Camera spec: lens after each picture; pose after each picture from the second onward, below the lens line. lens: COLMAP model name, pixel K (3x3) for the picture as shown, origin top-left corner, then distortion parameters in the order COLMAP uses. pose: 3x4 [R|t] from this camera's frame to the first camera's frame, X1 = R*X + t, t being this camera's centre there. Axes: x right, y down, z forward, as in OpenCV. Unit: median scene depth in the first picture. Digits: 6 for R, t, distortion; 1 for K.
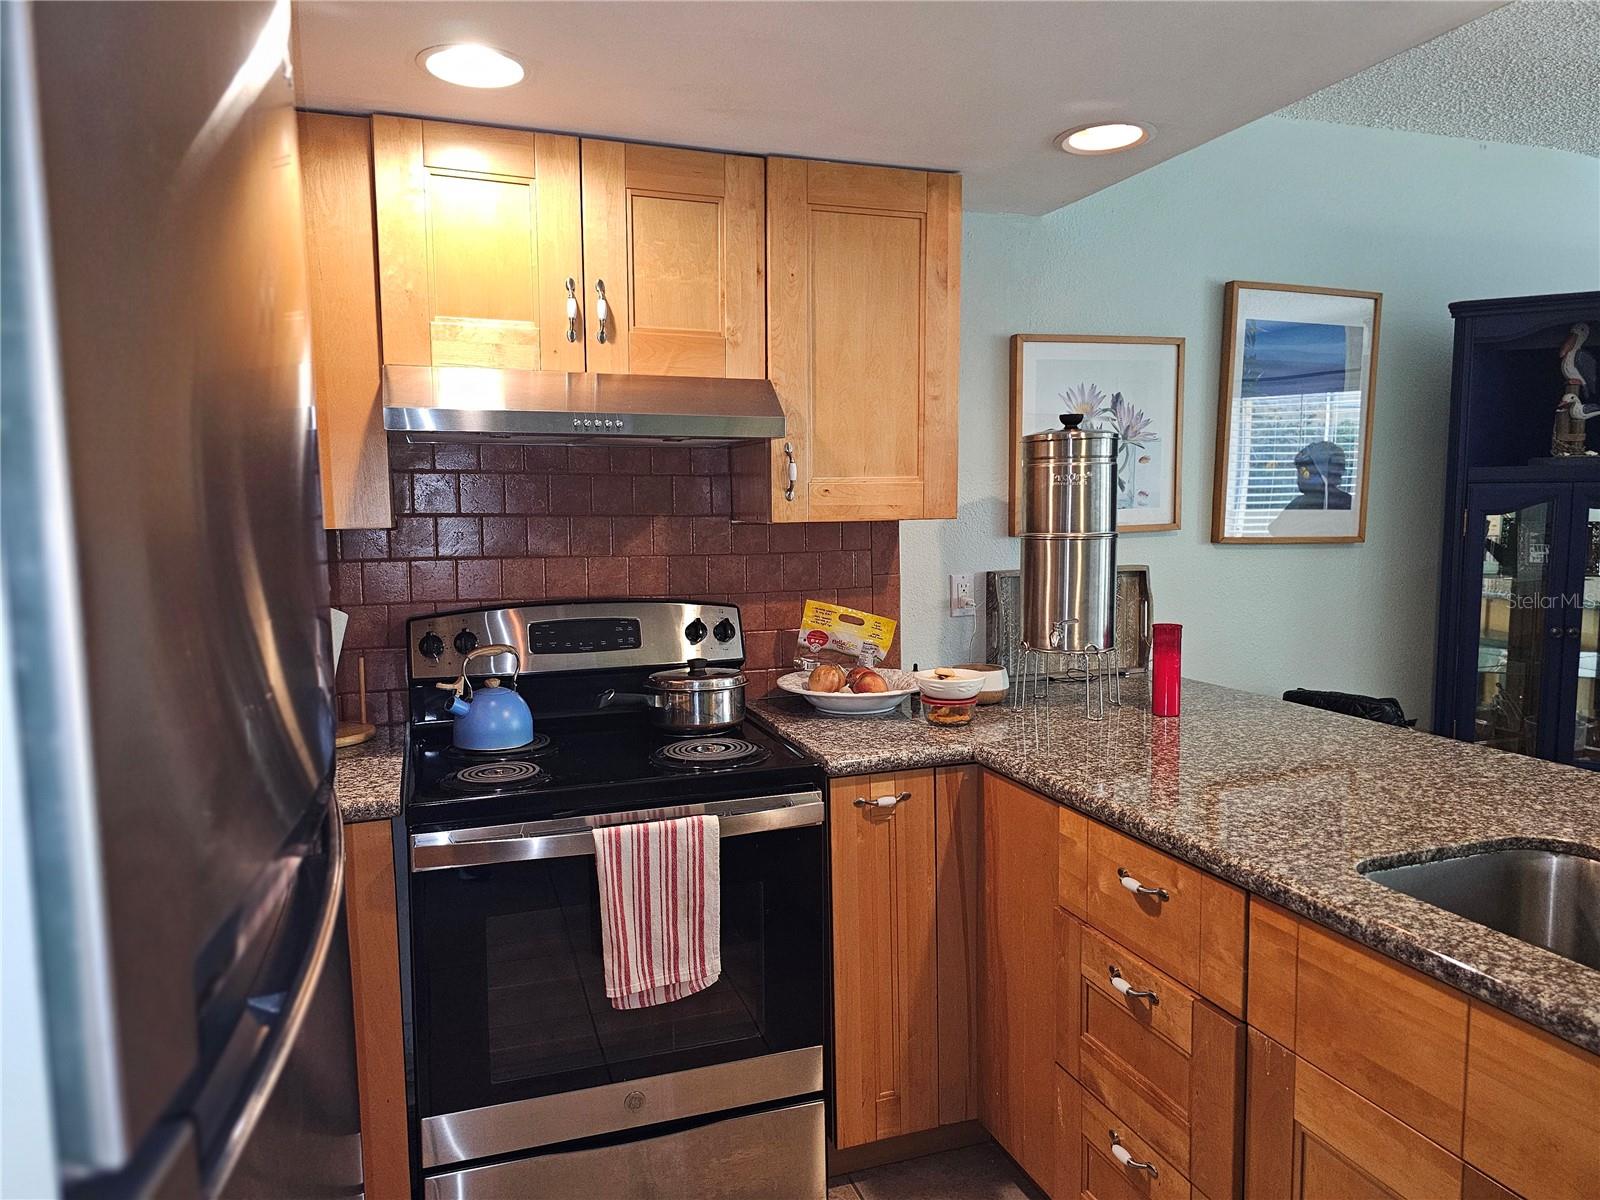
lens RADIAL K [[1067.2, 0, 794.5], [0, 1067.2, 608.4], [0, 0, 1]] dist [0.079214, -0.097278]
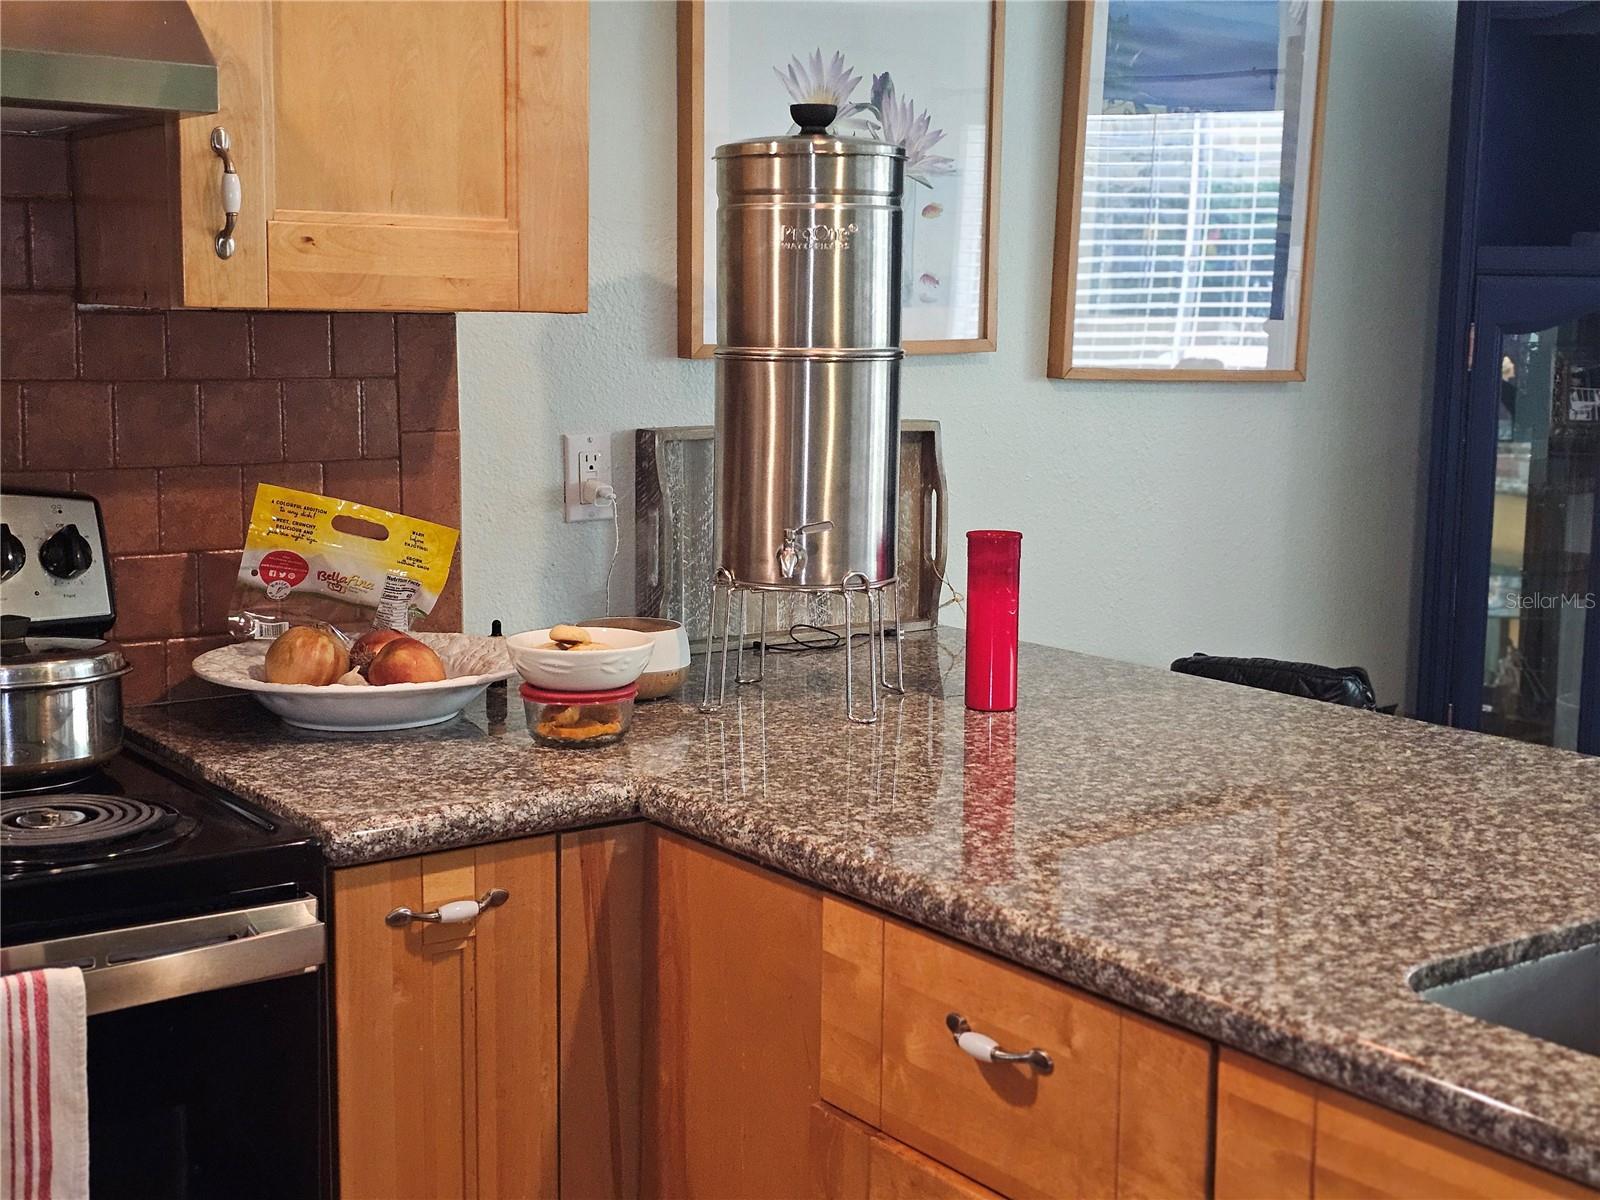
lens RADIAL K [[2122.1, 0, 800.0], [0, 2122.1, 600.0], [0, 0, 1]] dist [0.232198, -0.761206]
pose [[0.959120, -0.016238, 0.282532, -0.031253], [0.005951, 0.999289, 0.037231, 0.010051], [-0.282936, -0.034028, 0.958535, 0.062857]]
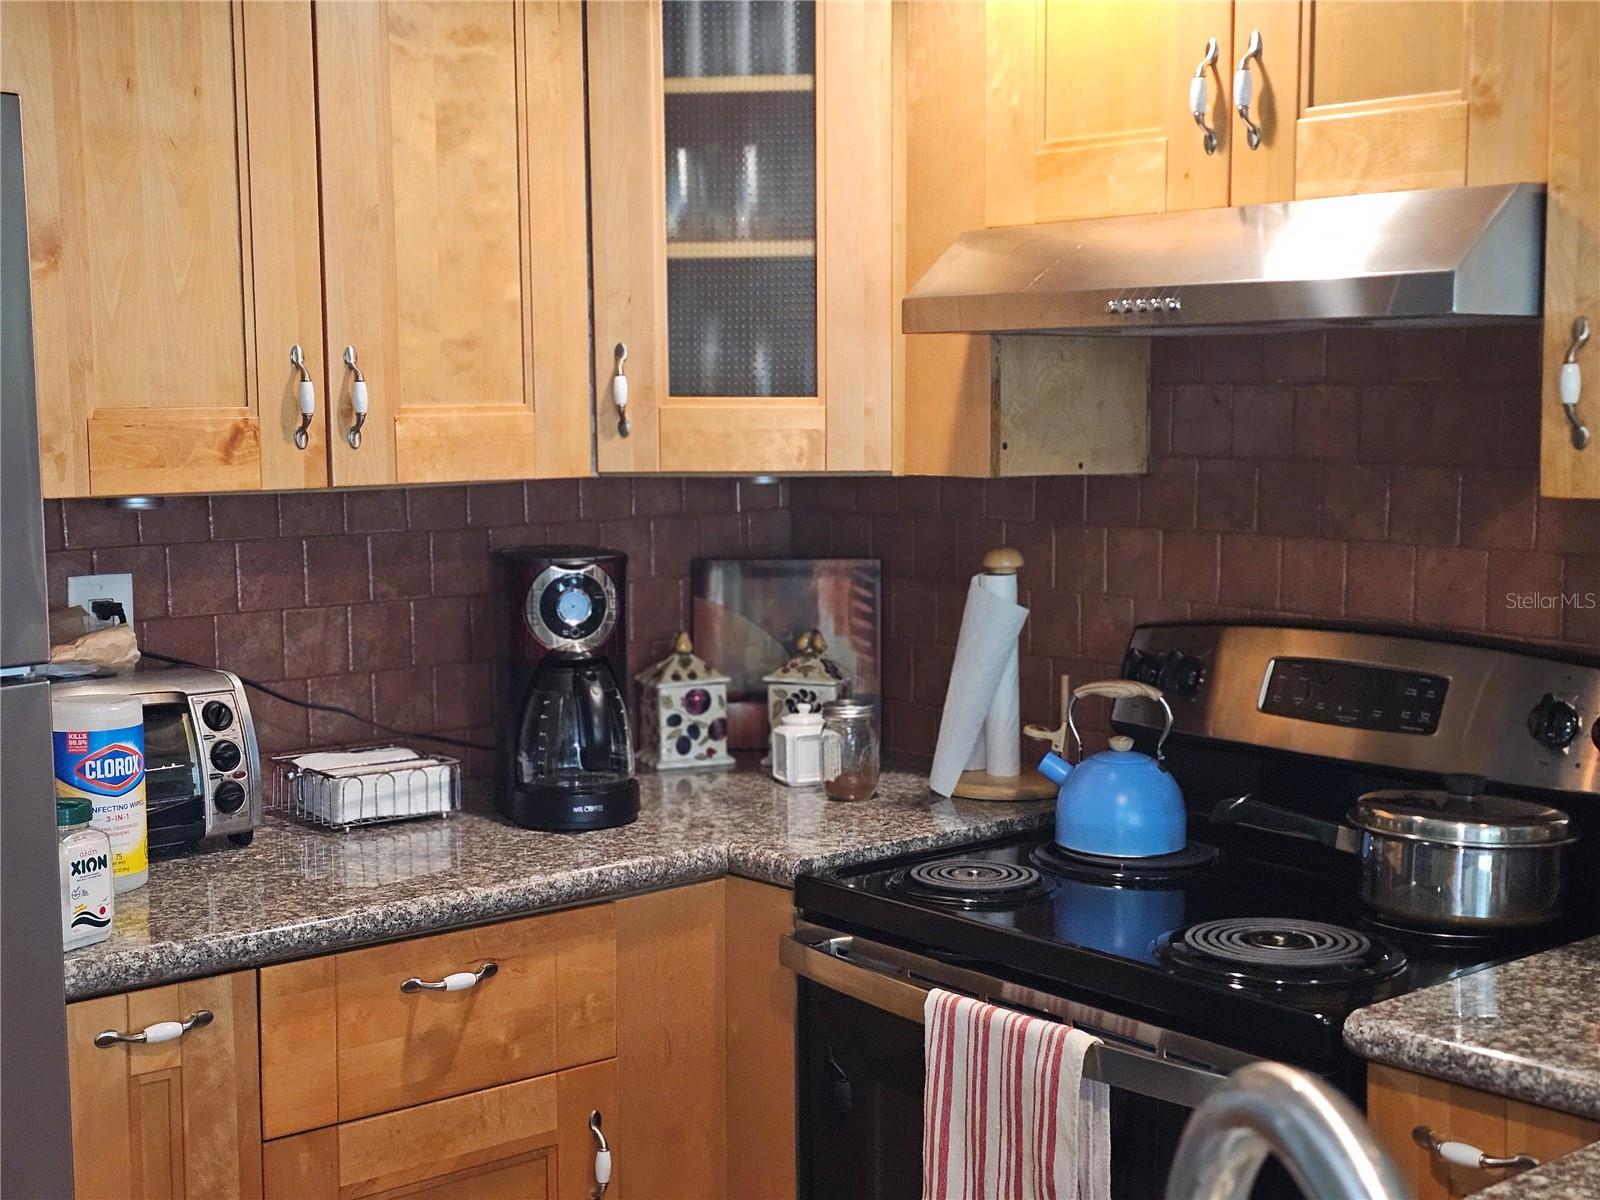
lens RADIAL K [[2122.1, 0, 800.0], [0, 2122.1, 600.0], [0, 0, 1]] dist [0.232198, -0.761206]
pose [[0.364854, 0.099610, -0.925721, 0.733126], [-0.096223, 0.992971, 0.068922, -0.072848], [0.926079, 0.063929, 0.371874, 0.390446]]
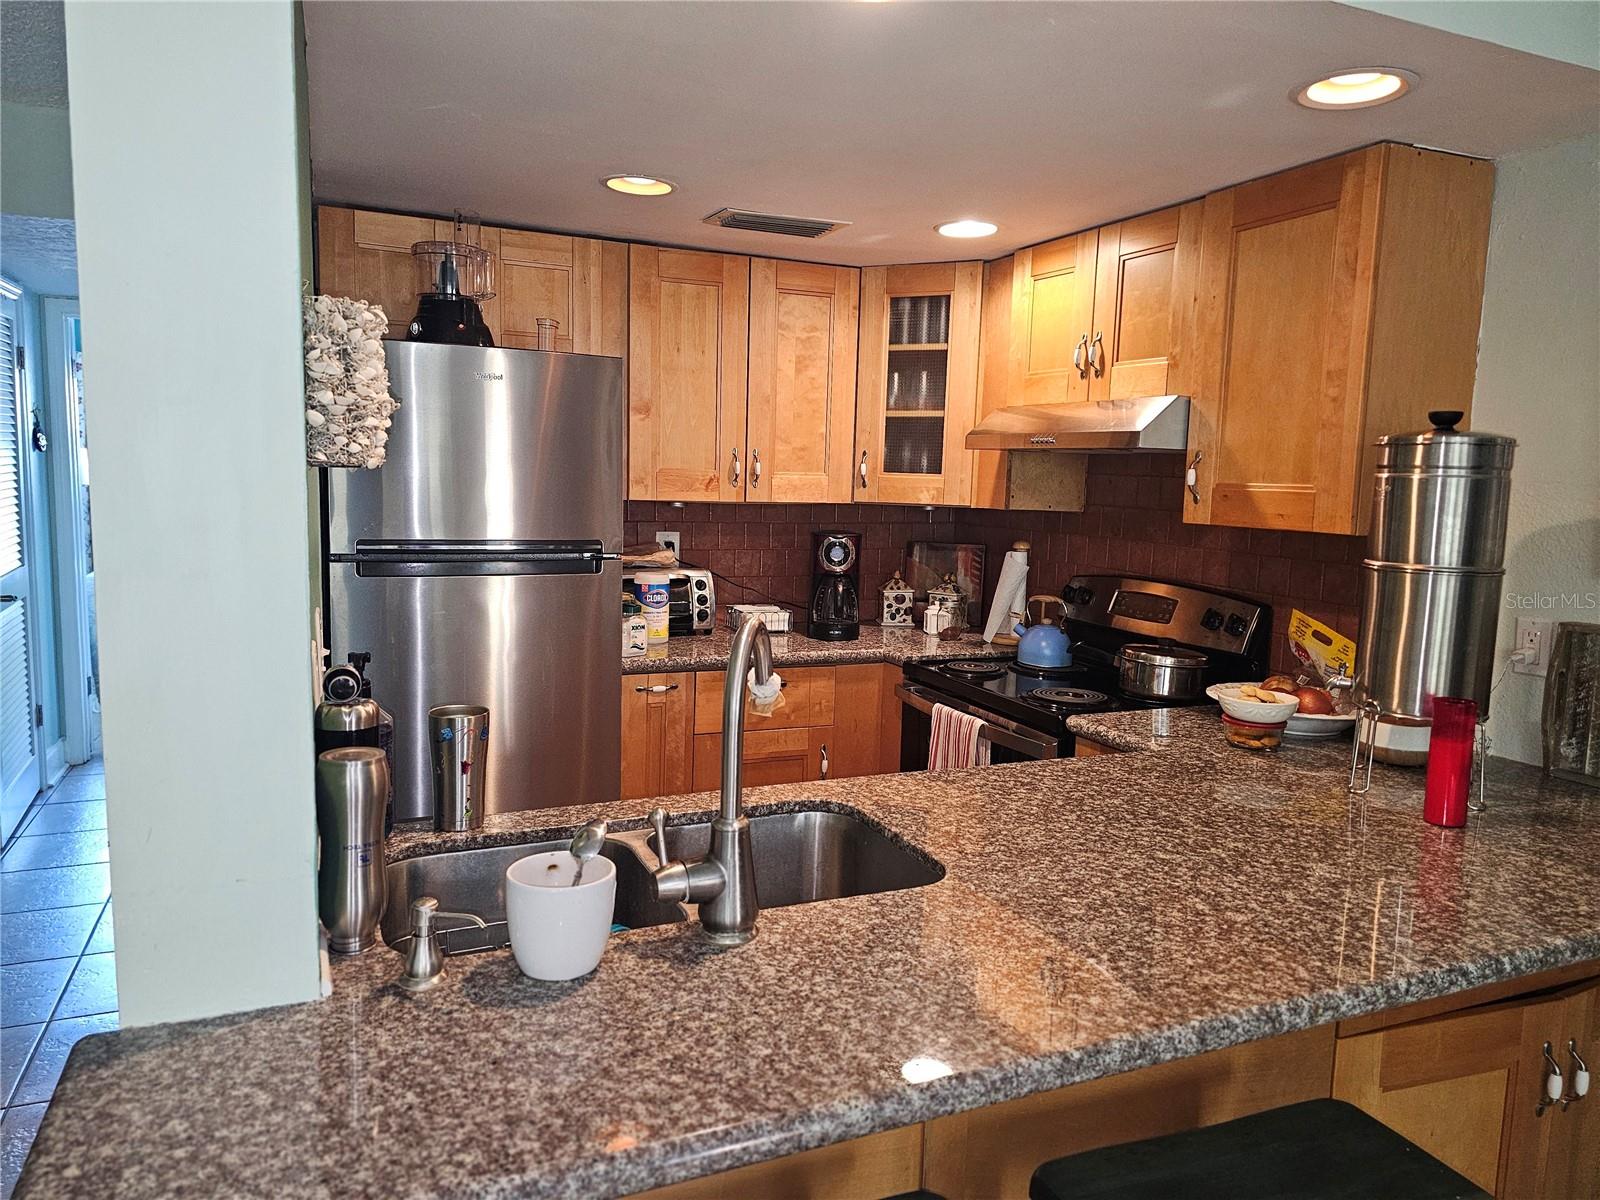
lens RADIAL K [[1054.9, 0, 800.0], [0, 1054.9, 600.0], [0, 0, 1]] dist [0.081172, -0.062944]
pose [[0.094105, 0.133979, -0.986506, 1.081546], [-0.136721, 0.983254, 0.120495, -0.083905], [0.986130, 0.123537, 0.110847, 0.511253]]
